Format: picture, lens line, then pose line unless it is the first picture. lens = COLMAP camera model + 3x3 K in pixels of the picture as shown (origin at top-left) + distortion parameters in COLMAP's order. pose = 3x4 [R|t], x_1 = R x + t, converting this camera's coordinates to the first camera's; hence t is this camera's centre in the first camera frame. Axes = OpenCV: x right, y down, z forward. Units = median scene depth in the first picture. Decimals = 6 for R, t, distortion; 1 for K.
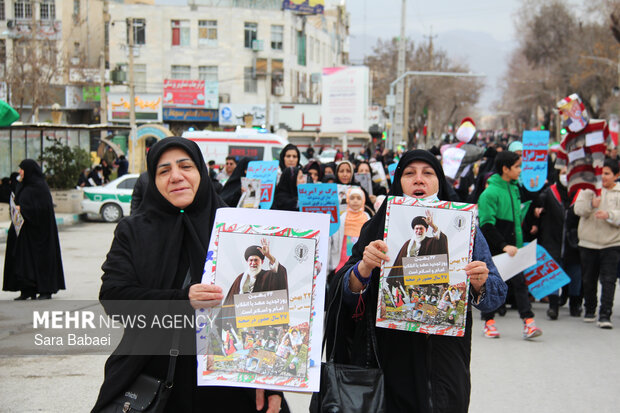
lens RADIAL K [[1756.2, 0, 312.9], [0, 1756.2, 221.3], [0, 0, 1]] dist [0.813839, 0.669981]
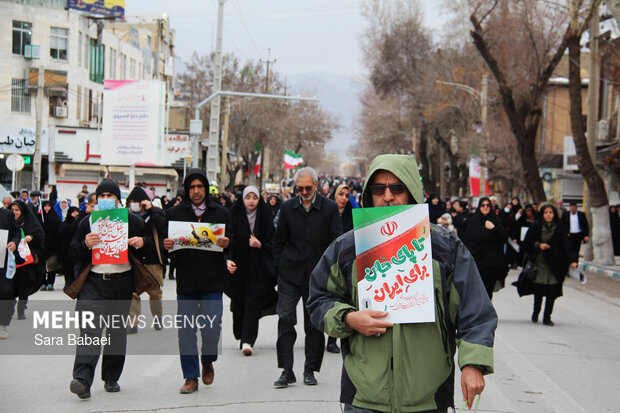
lens RADIAL K [[1719.7, 0, 310.0], [0, 1719.7, 206.5], [0, 0, 1]] dist [0.710619, 1.240854]
pose [[0.997305, 0.029148, 0.067323, 0.039676], [-0.026760, 0.998990, -0.036109, -0.007144], [-0.068308, 0.034210, 0.997078, 0.222984]]
